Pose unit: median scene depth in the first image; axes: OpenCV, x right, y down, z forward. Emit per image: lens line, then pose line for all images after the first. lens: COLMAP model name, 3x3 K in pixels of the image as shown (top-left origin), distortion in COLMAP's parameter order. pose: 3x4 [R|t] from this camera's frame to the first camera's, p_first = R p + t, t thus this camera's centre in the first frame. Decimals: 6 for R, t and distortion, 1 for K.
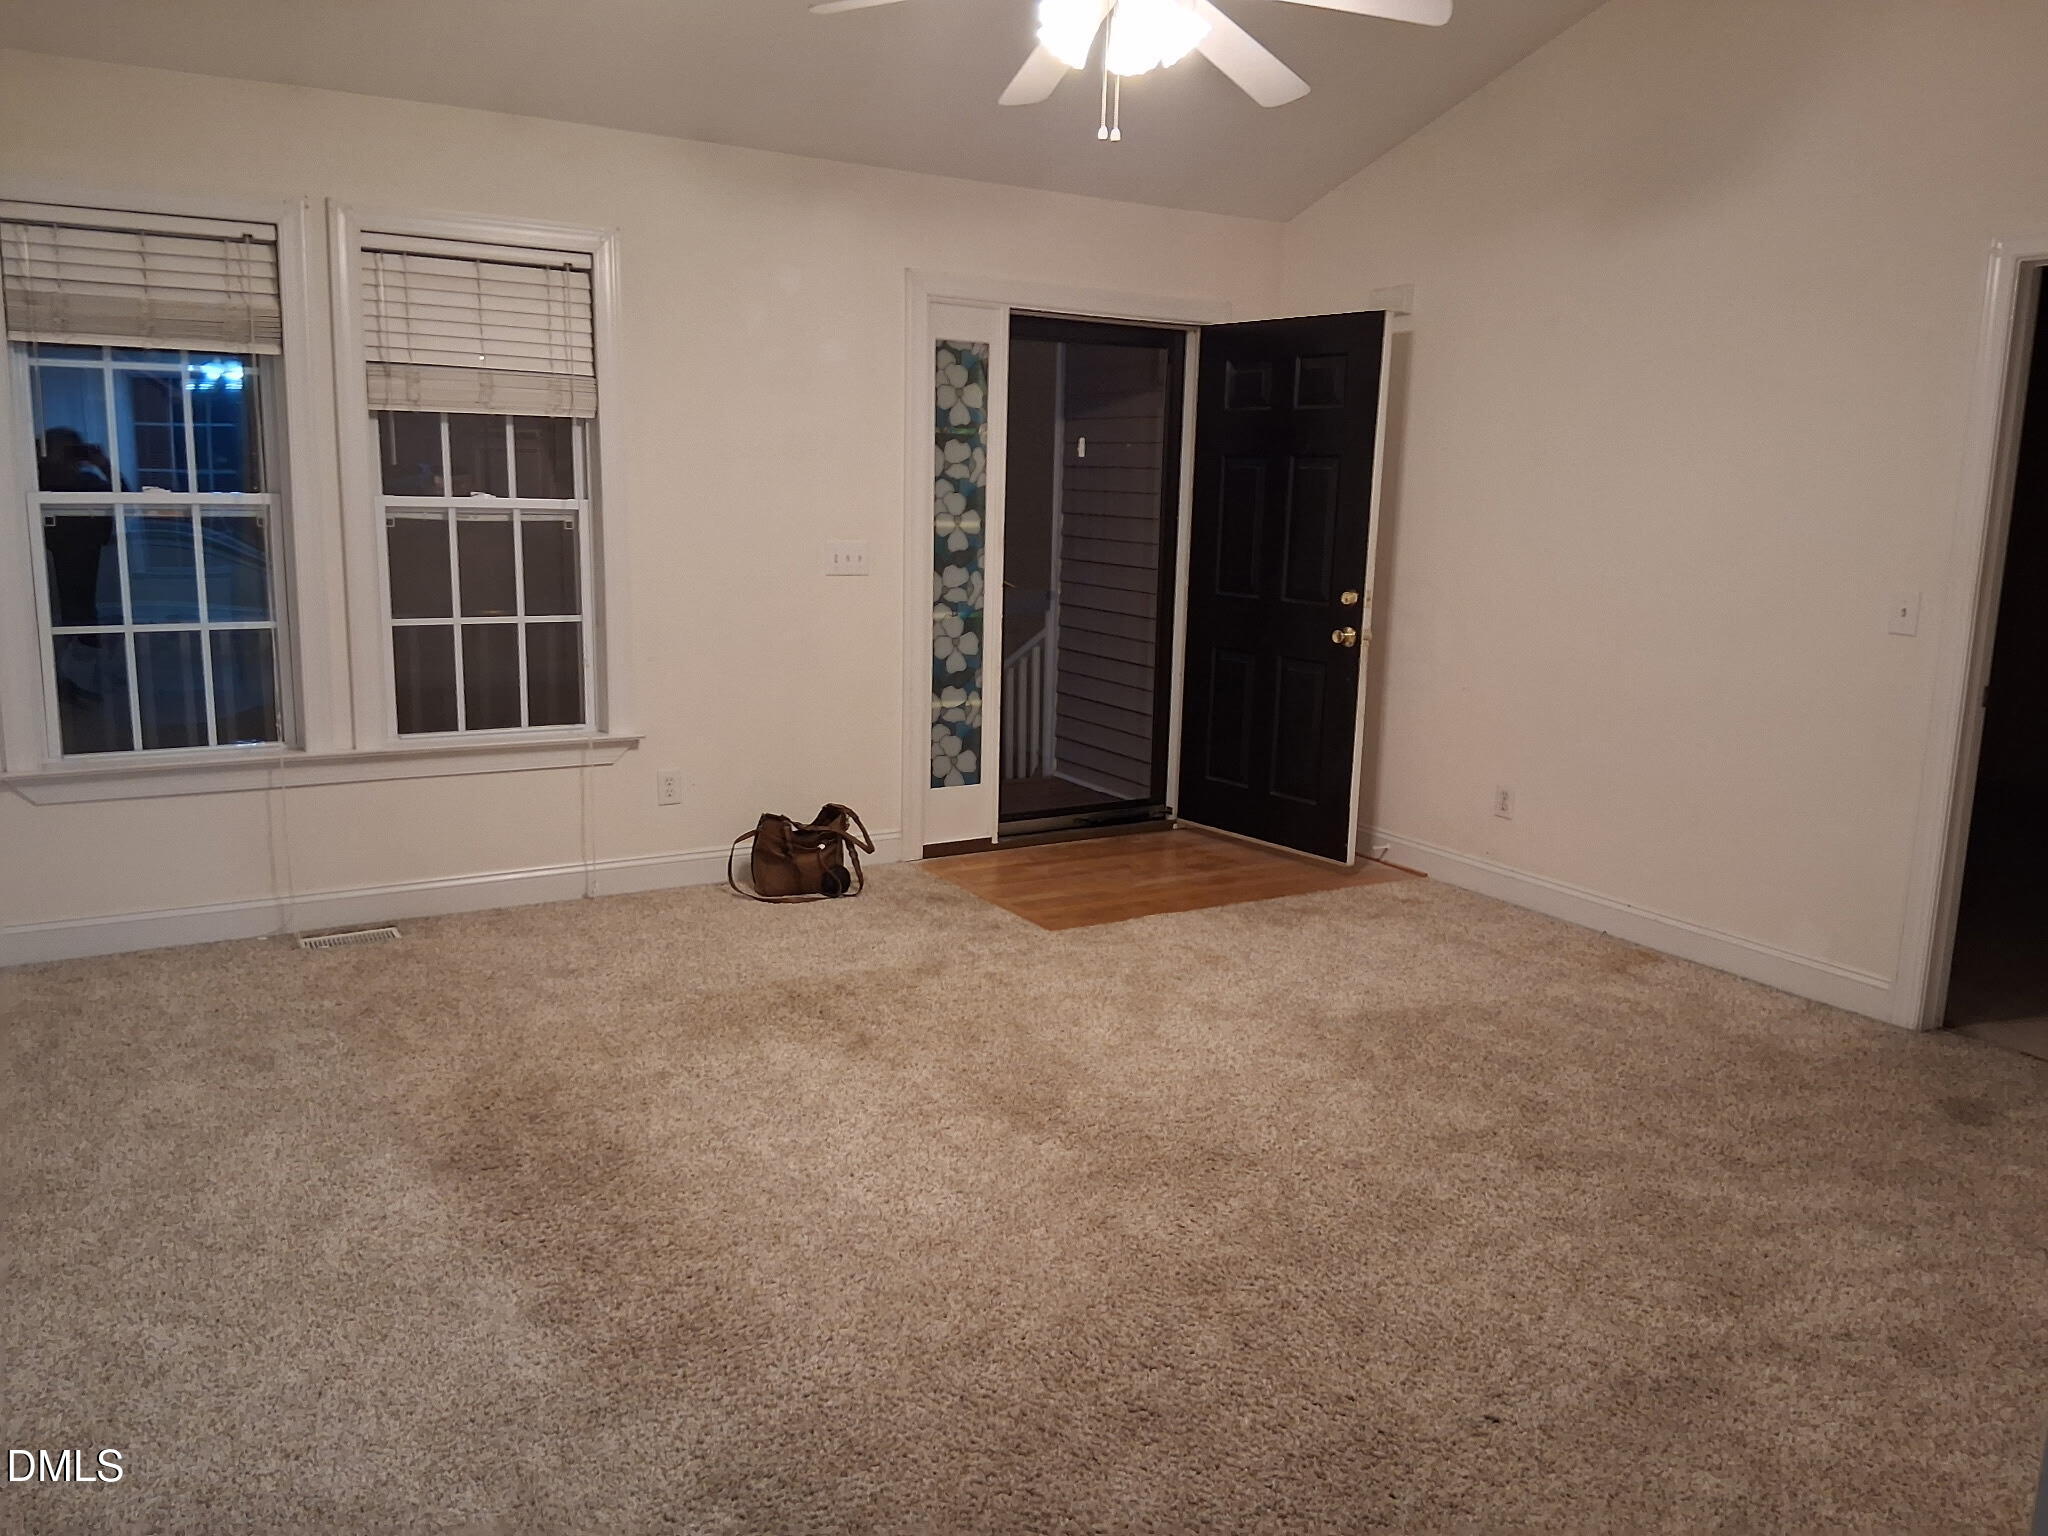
lens RADIAL K [[1597.9, 0, 1073.6], [0, 1597.9, 765.6], [0, 0, 1]] dist [0.123113, -0.190366]
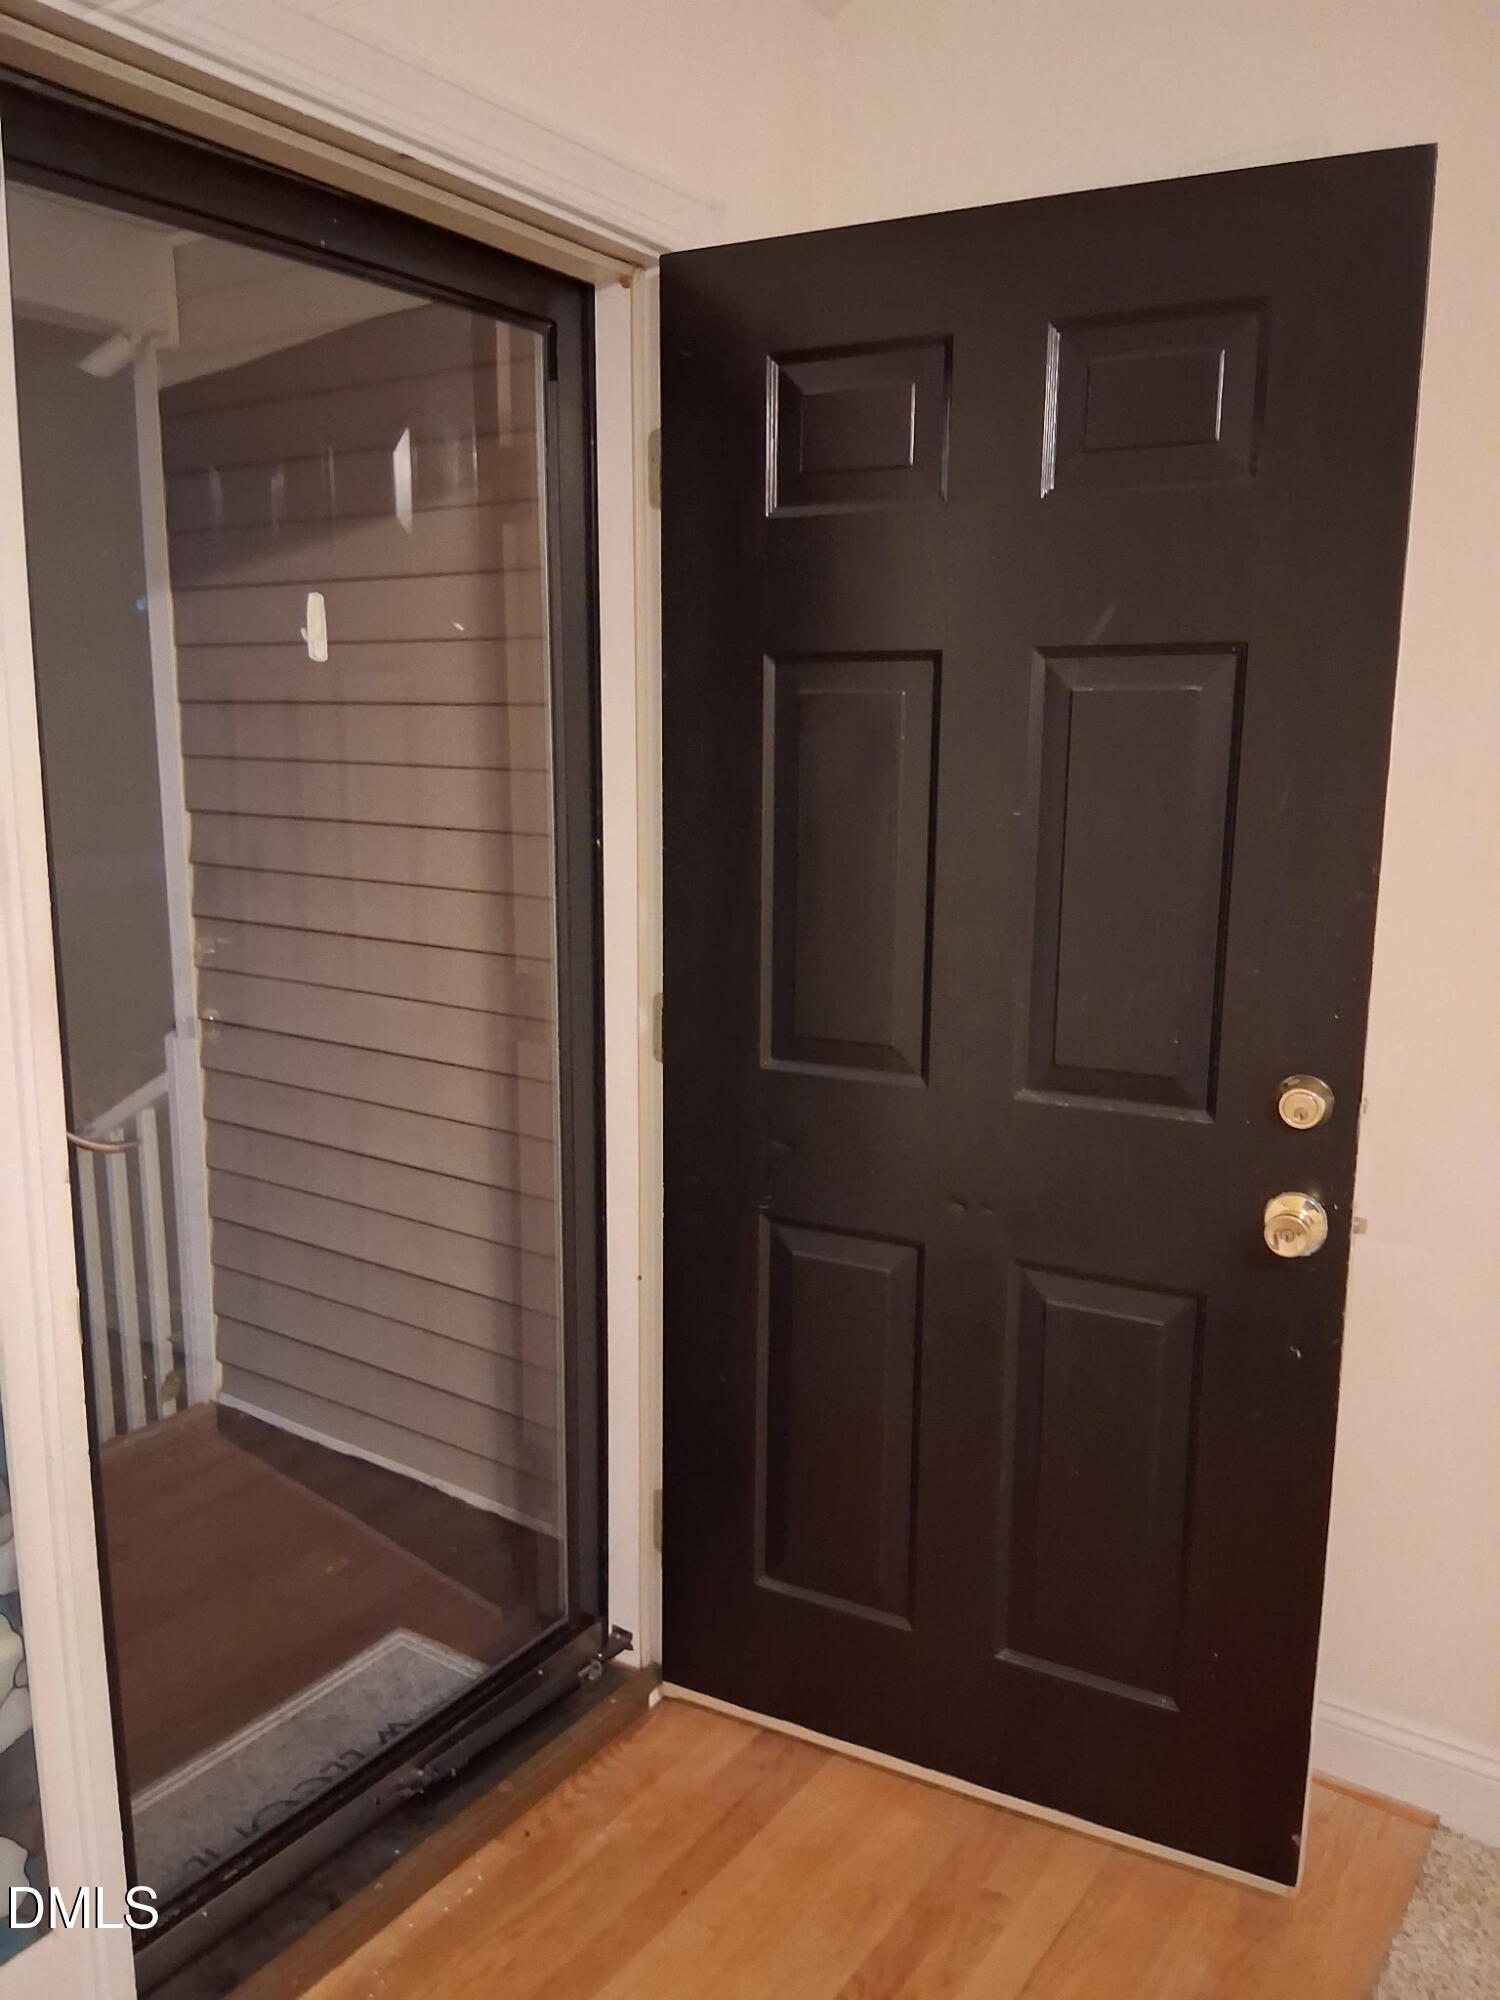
lens RADIAL K [[1560.4, 0, 749.7], [0, 1560.4, 1047.3], [0, 0, 1]] dist [0.123113, -0.190366]
pose [[0.926651, -0.089571, 0.365095, -0.027514], [0.079936, 0.995938, 0.041455, -0.099171], [-0.367325, -0.009230, 0.930047, 0.547660]]
